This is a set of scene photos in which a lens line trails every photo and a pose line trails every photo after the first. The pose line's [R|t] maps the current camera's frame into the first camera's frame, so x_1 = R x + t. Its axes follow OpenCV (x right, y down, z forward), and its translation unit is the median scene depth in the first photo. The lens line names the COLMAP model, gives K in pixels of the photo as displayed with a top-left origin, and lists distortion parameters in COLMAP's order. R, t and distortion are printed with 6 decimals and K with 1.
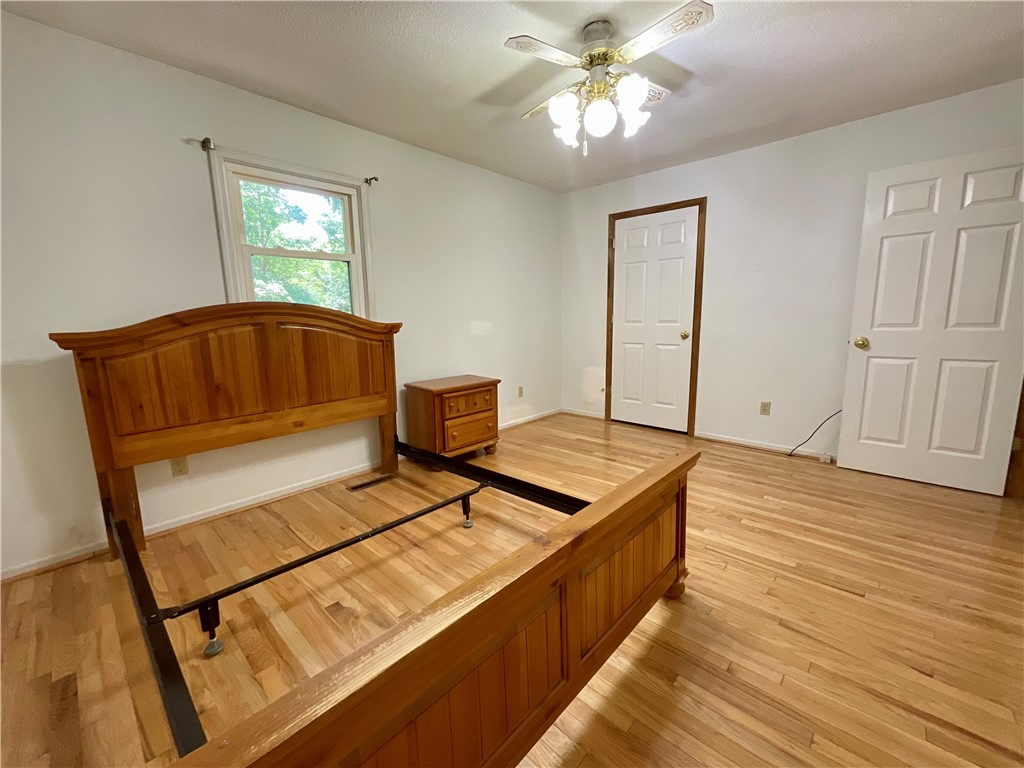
lens RADIAL K [[416.8, 0, 509.4], [0, 416.8, 383.0], [0, 0, 1]] dist [-0.003346, -0.001633]
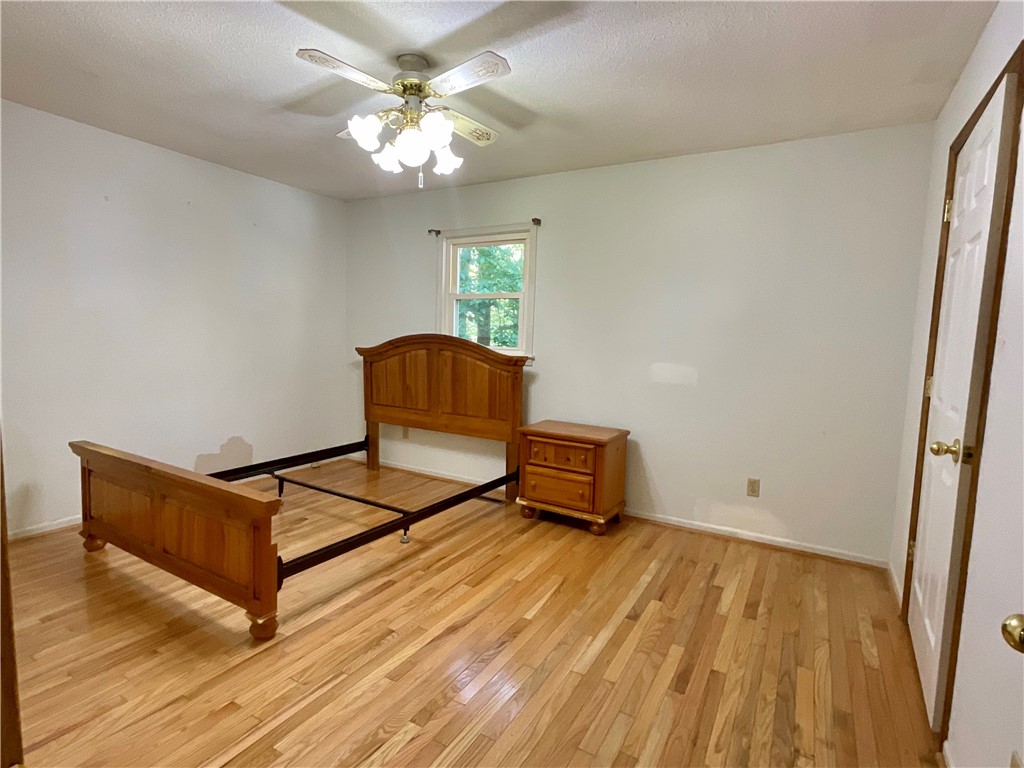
lens RADIAL K [[523.3, 0, 508.9], [0, 523.3, 382.5], [0, 0, 1]] dist [0.003033, 0.001068]
pose [[0.218526, 0.120992, -0.968301, 1.227542], [-0.184981, 0.979428, 0.080636, -0.226150], [0.958138, 0.161497, 0.236412, 0.856059]]
